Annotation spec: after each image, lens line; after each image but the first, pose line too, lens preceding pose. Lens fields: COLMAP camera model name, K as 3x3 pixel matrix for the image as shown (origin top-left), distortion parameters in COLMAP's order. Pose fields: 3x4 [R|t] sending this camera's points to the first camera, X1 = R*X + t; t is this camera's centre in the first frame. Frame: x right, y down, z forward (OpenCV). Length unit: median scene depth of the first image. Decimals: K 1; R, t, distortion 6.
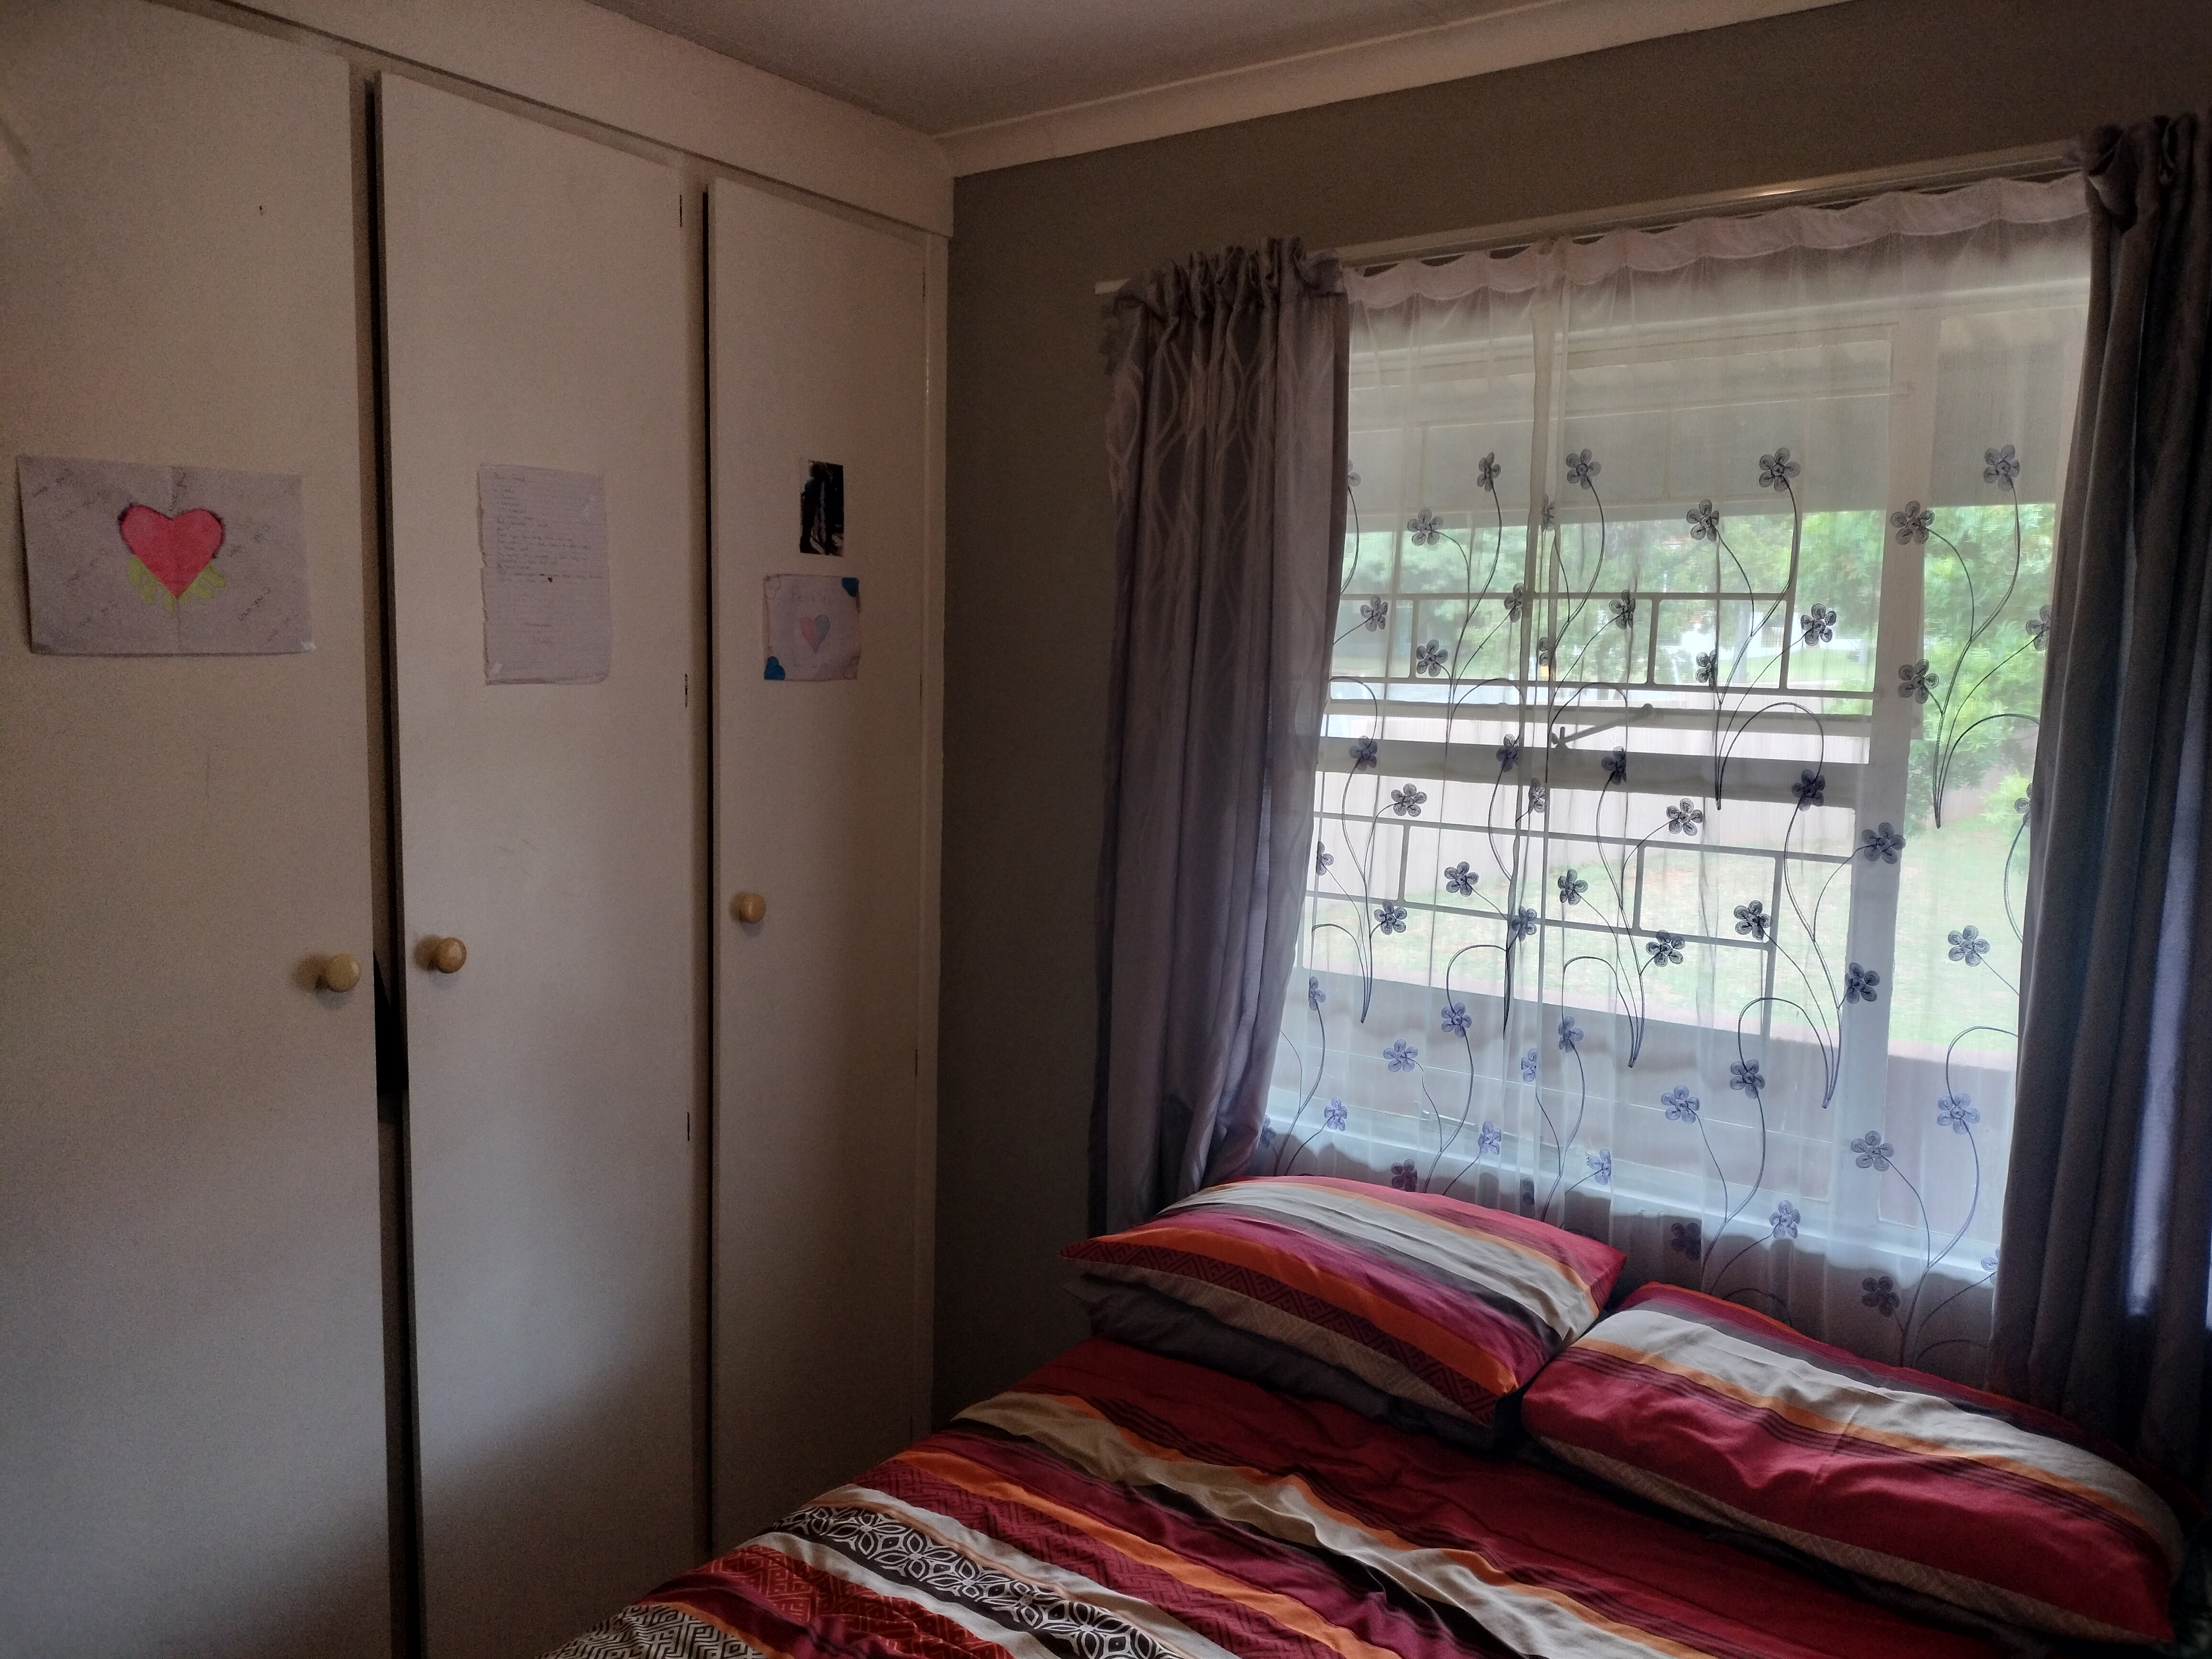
lens RADIAL K [[1619.6, 0, 1088.8], [0, 1619.6, 824.0], [0, 0, 1]] dist [0.112985, -0.159882]
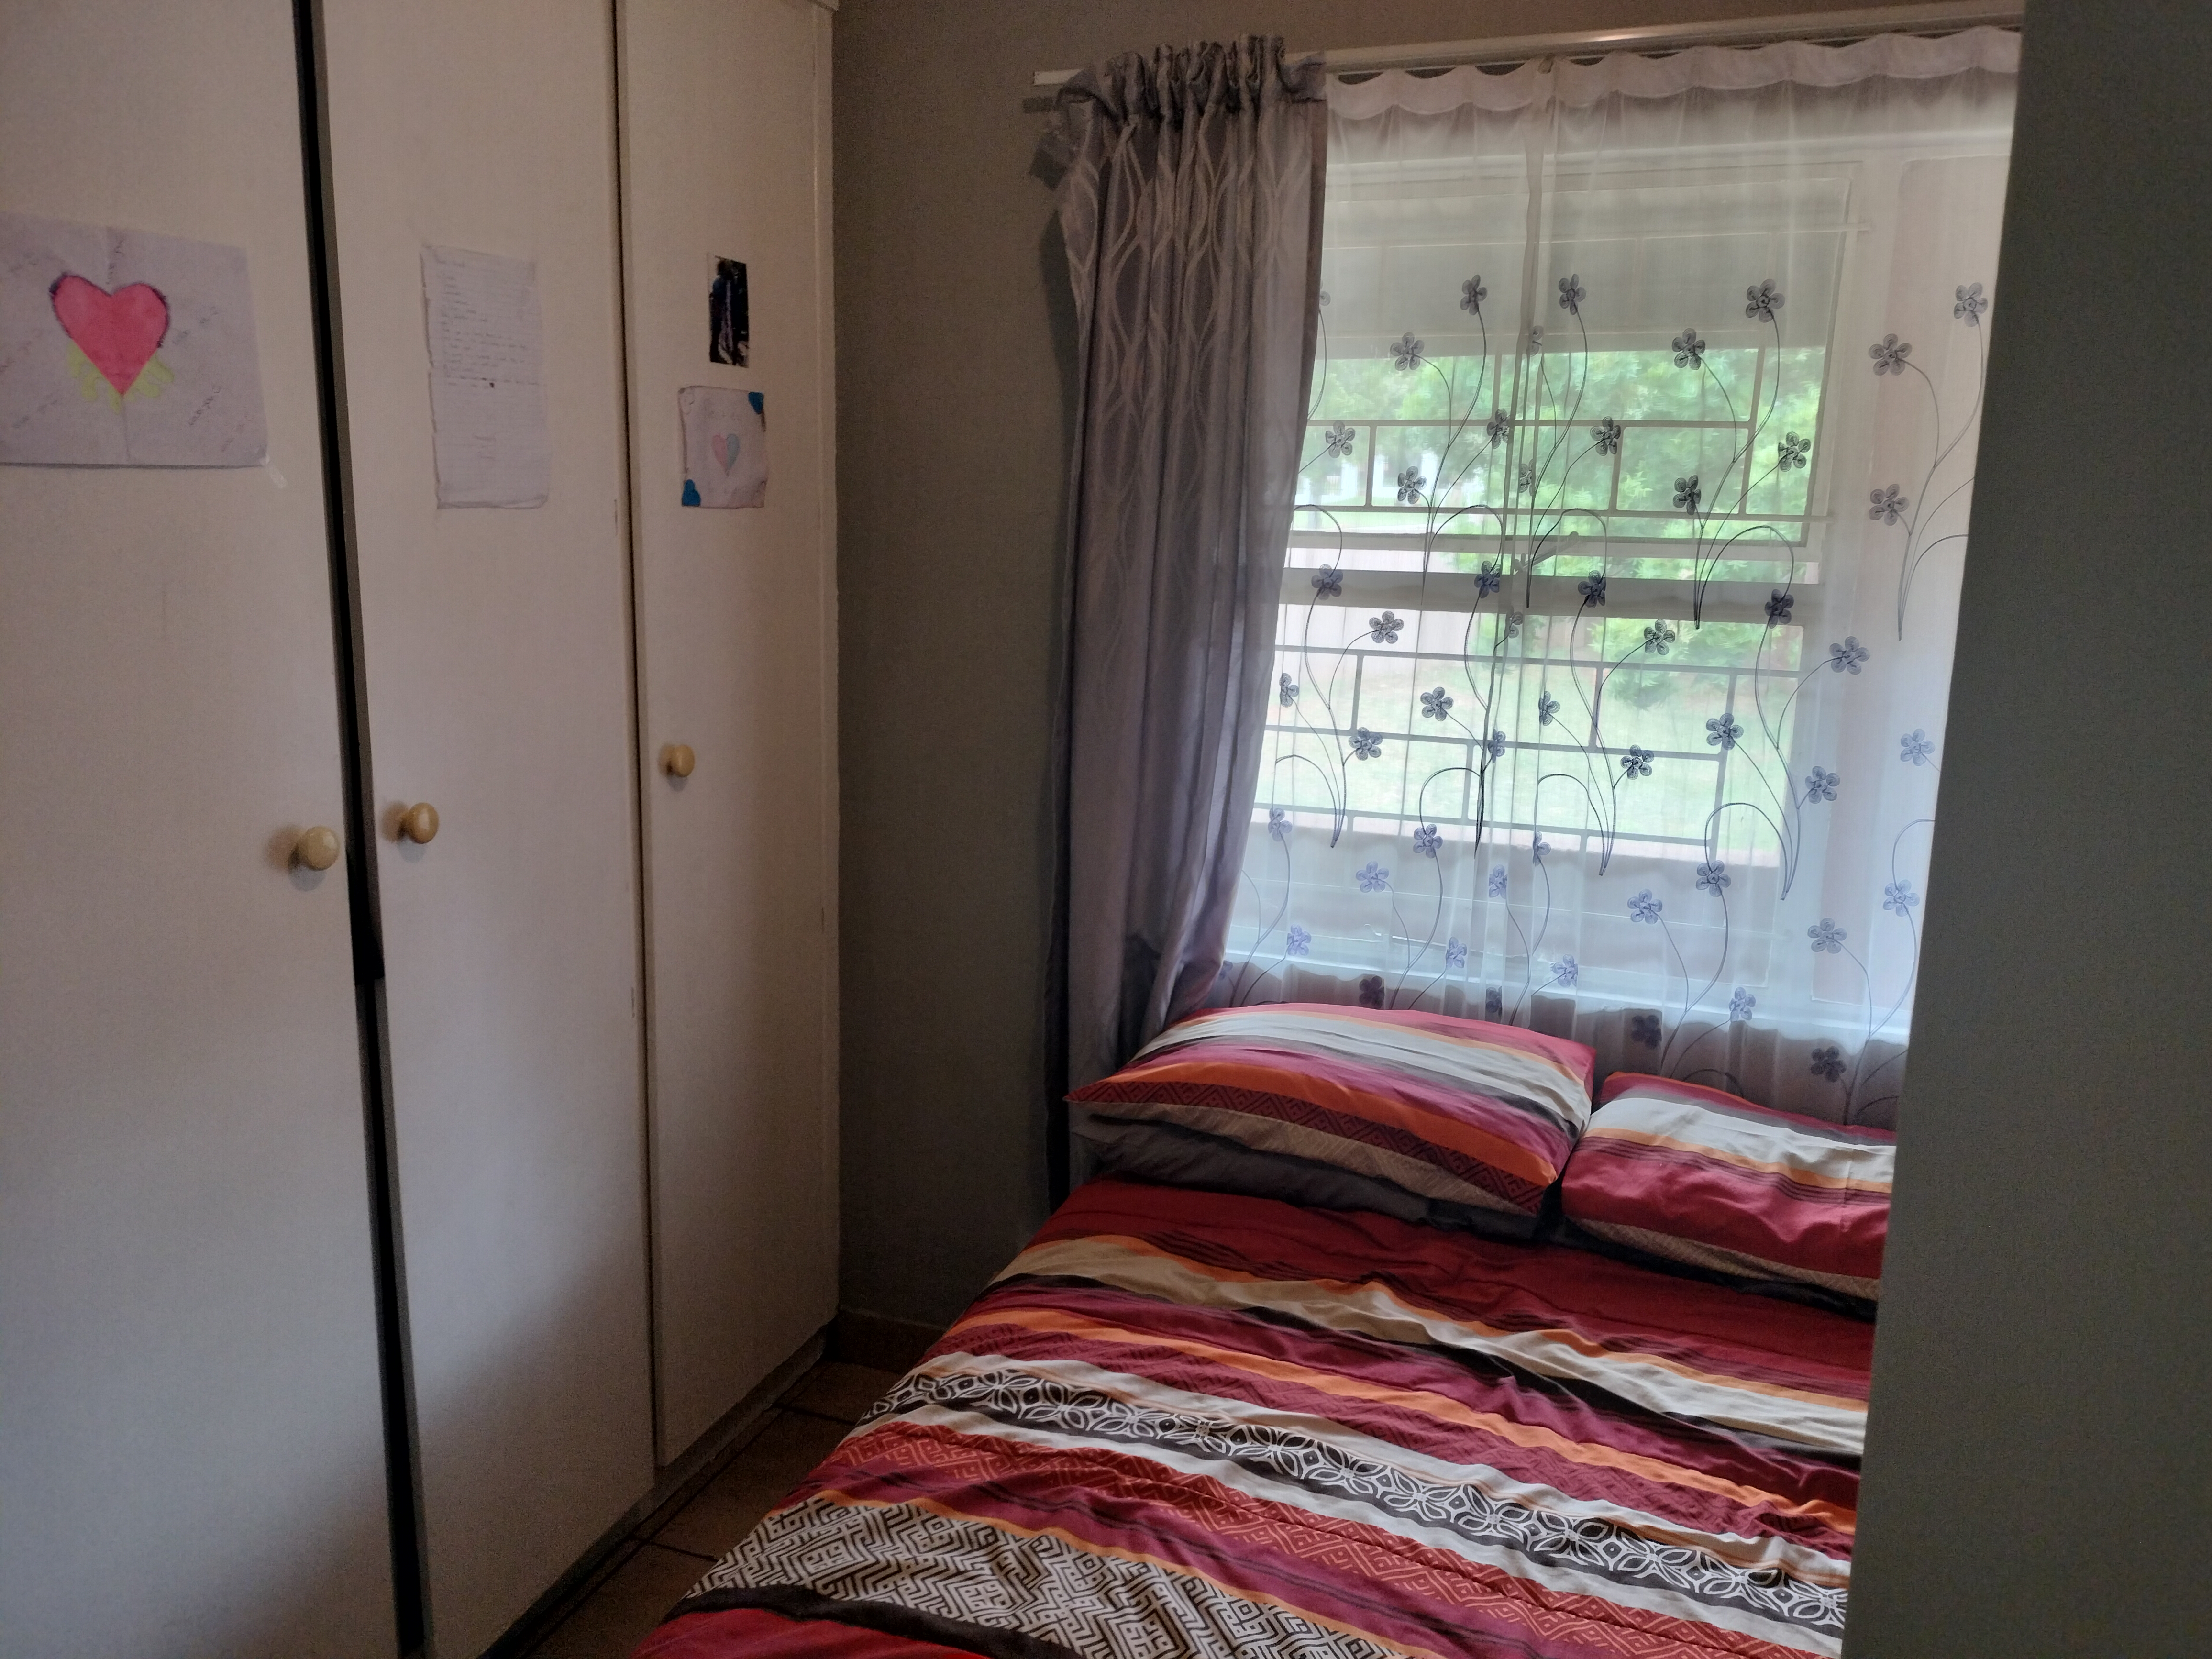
lens RADIAL K [[1630.9, 0, 1097.6], [0, 1630.9, 821.5], [0, 0, 1]] dist [0.063901, -0.070399]
pose [[0.965831, -0.047031, 0.254869, -0.263601], [0.023230, 0.995148, 0.095606, 0.004043], [-0.258129, -0.086418, 0.962238, 0.067611]]
